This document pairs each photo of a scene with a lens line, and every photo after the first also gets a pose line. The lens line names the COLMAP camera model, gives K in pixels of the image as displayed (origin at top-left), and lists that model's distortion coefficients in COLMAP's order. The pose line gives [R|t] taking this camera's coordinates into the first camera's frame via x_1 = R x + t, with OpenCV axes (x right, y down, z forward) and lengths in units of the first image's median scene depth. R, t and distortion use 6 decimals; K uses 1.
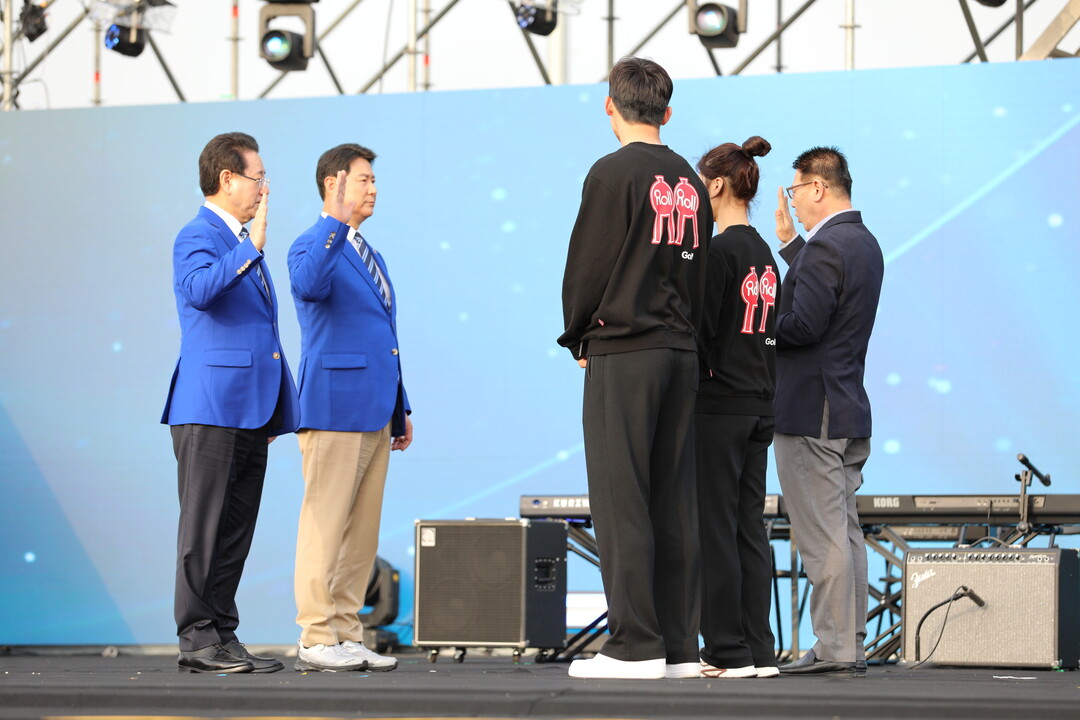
lens RADIAL K [[4757.2, 0, 539.9], [0, 4757.2, 359.9], [0, 0, 1]] dist [0.146100, 0.000000]
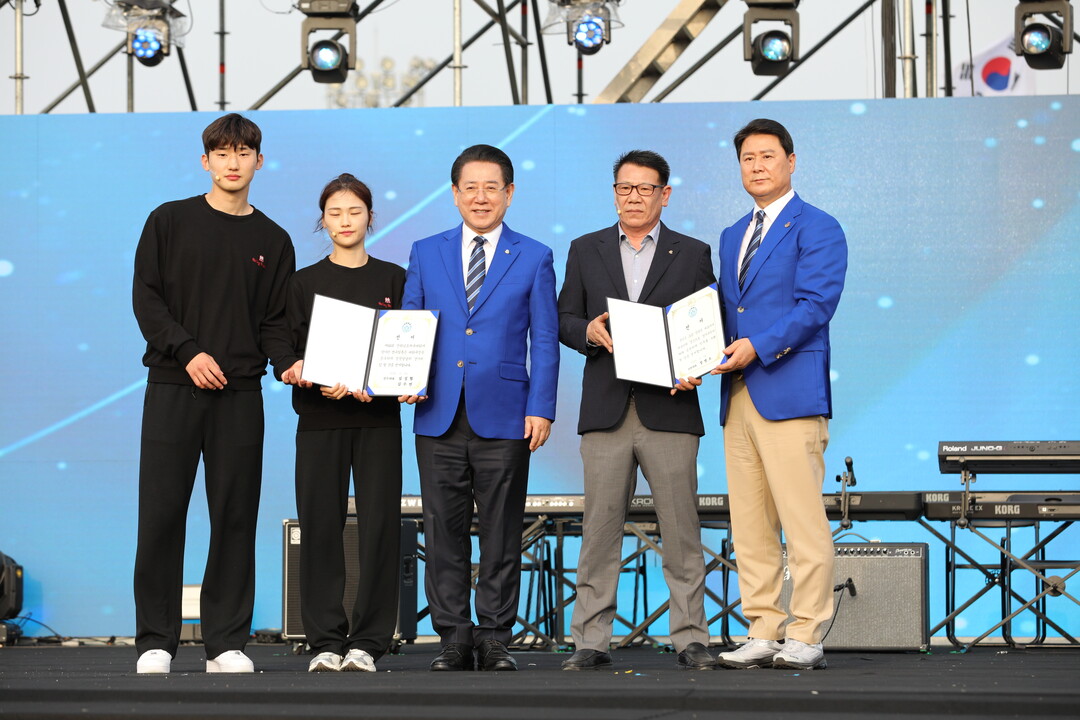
lens RADIAL K [[3986.9, 0, 540.0], [0, 3986.9, 362.7], [0, 0, 1]] dist [-0.147749, 0.000000]
pose [[0.942253, 0.009326, 0.334772, -0.266791], [-0.007730, 0.999952, -0.006099, 0.004133], [-0.334813, 0.003159, 0.942279, 0.155831]]
